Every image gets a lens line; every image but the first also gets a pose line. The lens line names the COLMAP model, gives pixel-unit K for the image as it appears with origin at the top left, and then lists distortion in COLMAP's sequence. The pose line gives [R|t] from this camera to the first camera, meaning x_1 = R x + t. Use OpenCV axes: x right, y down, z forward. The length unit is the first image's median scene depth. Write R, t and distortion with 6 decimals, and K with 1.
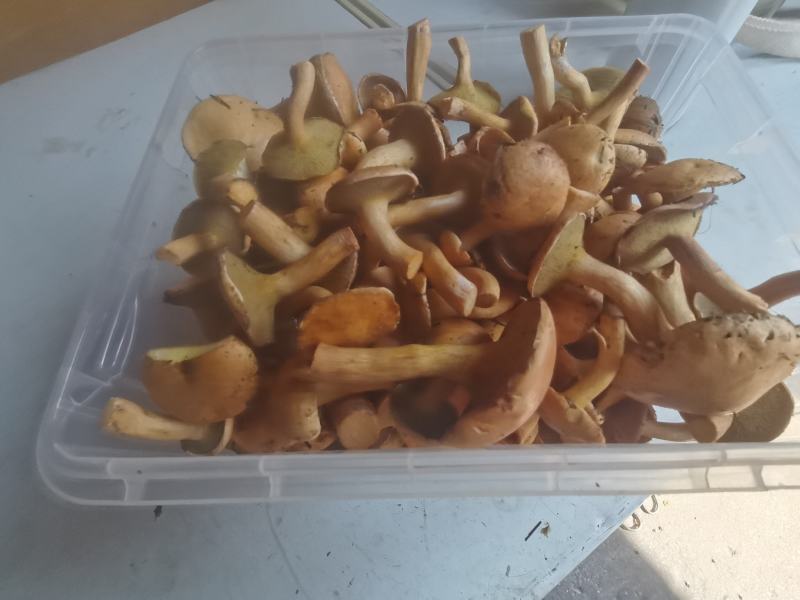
lens RADIAL K [[375.9, 0, 398.6], [0, 375.9, 274.9], [0, 0, 1]] dist [0.036934, -0.035176]
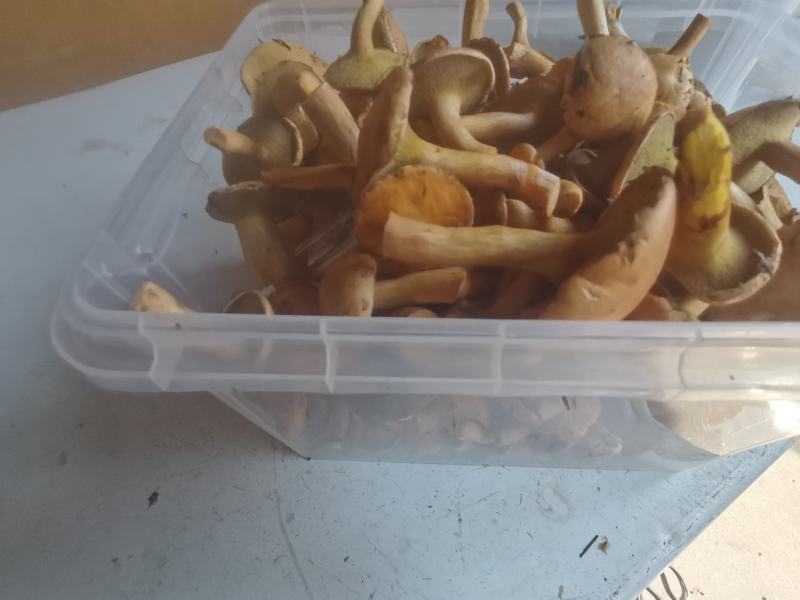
lens RADIAL K [[375.9, 0, 398.6], [0, 375.9, 274.9], [0, 0, 1]] dist [0.036934, -0.035176]
pose [[0.998462, 0.052157, -0.018790, -0.109459], [-0.054342, 0.987860, -0.145532, 0.290930], [0.010971, 0.146329, 0.989175, 0.092930]]
